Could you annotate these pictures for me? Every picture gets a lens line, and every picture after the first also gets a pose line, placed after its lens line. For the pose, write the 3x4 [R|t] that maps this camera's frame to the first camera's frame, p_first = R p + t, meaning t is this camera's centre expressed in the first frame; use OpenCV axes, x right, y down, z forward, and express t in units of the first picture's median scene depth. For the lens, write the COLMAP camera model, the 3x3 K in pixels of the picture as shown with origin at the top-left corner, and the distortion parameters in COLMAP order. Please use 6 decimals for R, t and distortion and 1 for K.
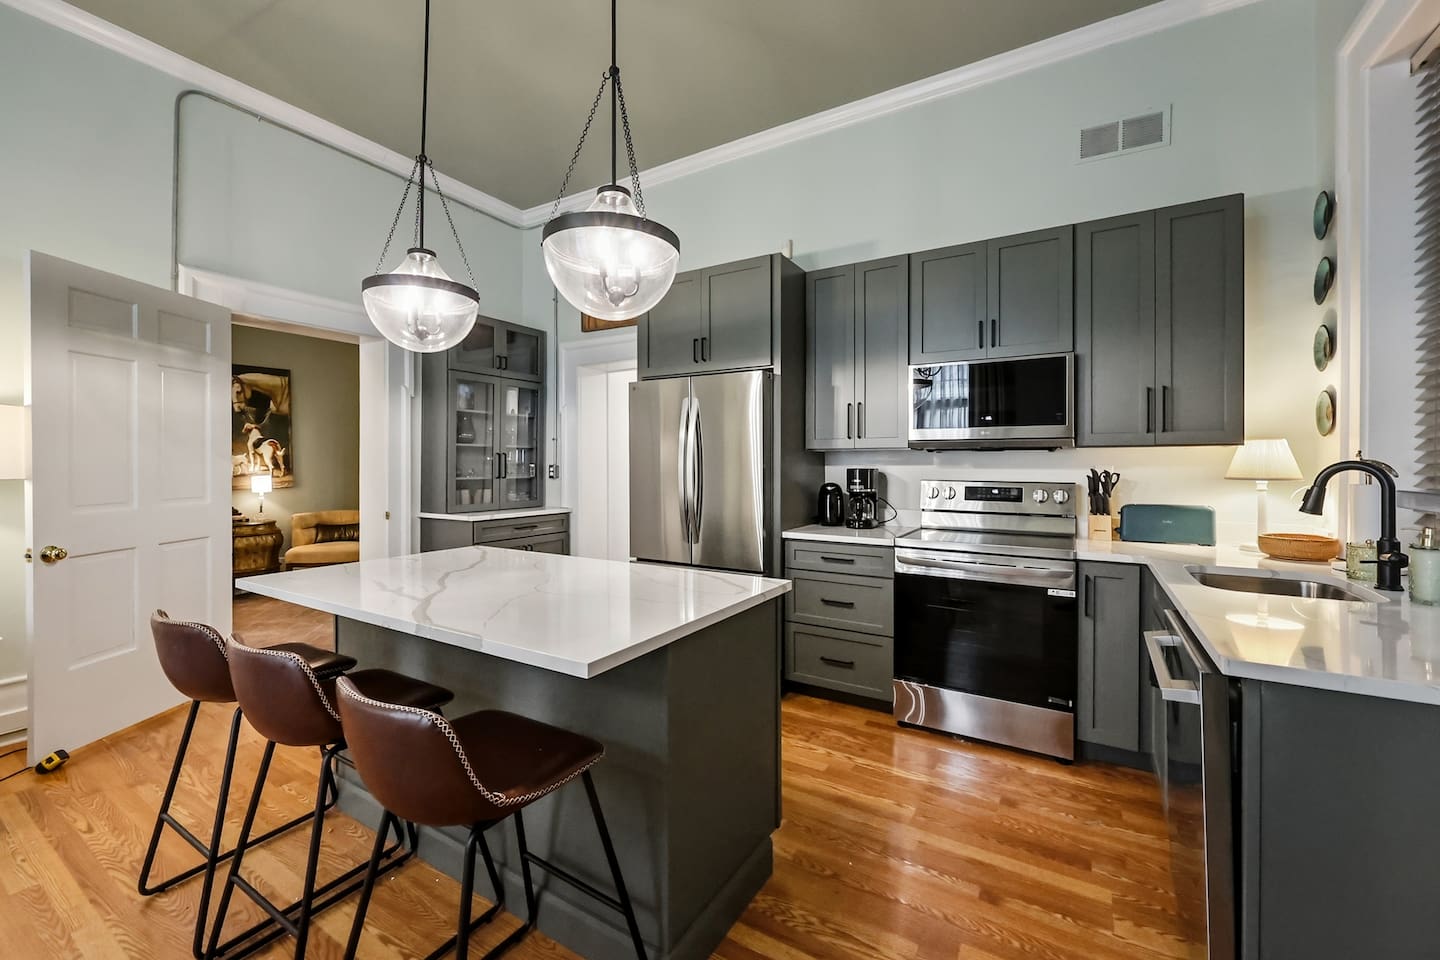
lens RADIAL K [[578.5, 0, 709.8], [0, 578.5, 465.9], [0, 0, 1]] dist [-0.000810, -0.000269]
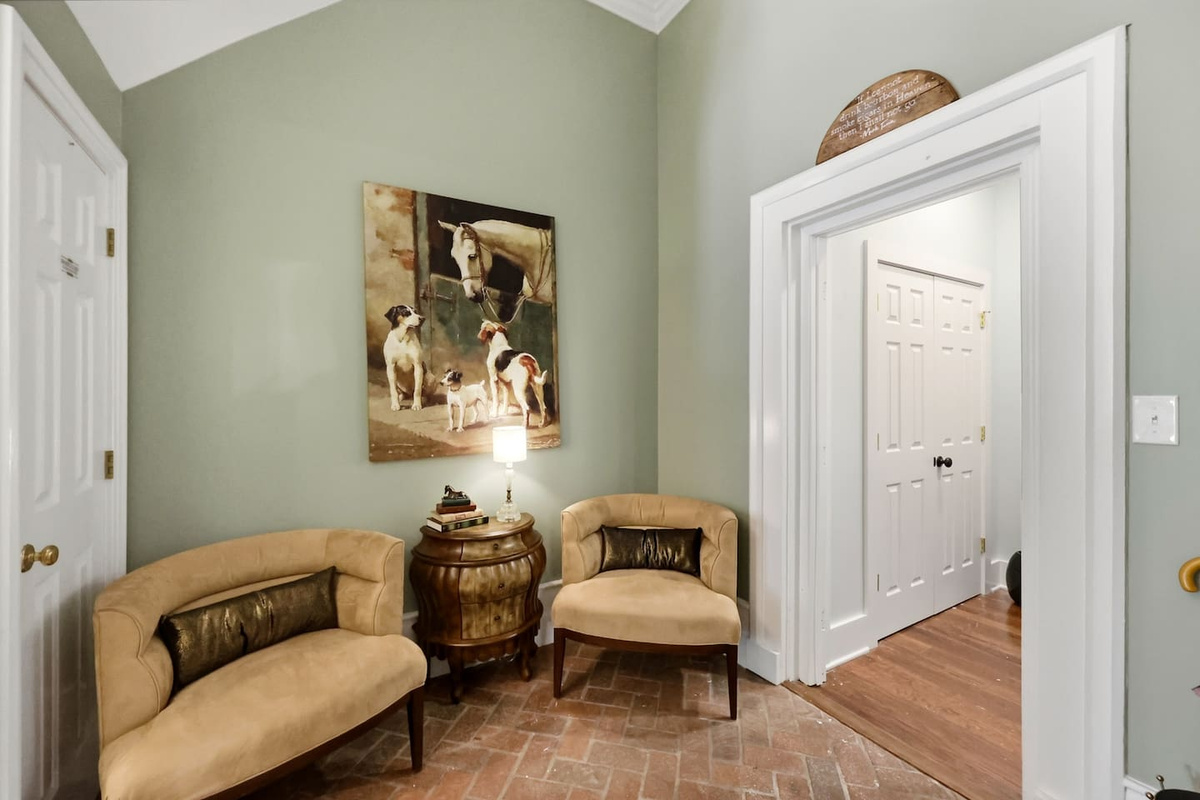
lens RADIAL K [[482.1, 0, 599.2], [0, 482.1, 403.6], [0, 0, 1]] dist [-0.000810, -0.000269]
pose [[0.886386, -0.005132, -0.462919, -0.512355], [0.003502, 0.999984, -0.004381, 0.000307], [0.462934, 0.002262, 0.886390, 0.664850]]
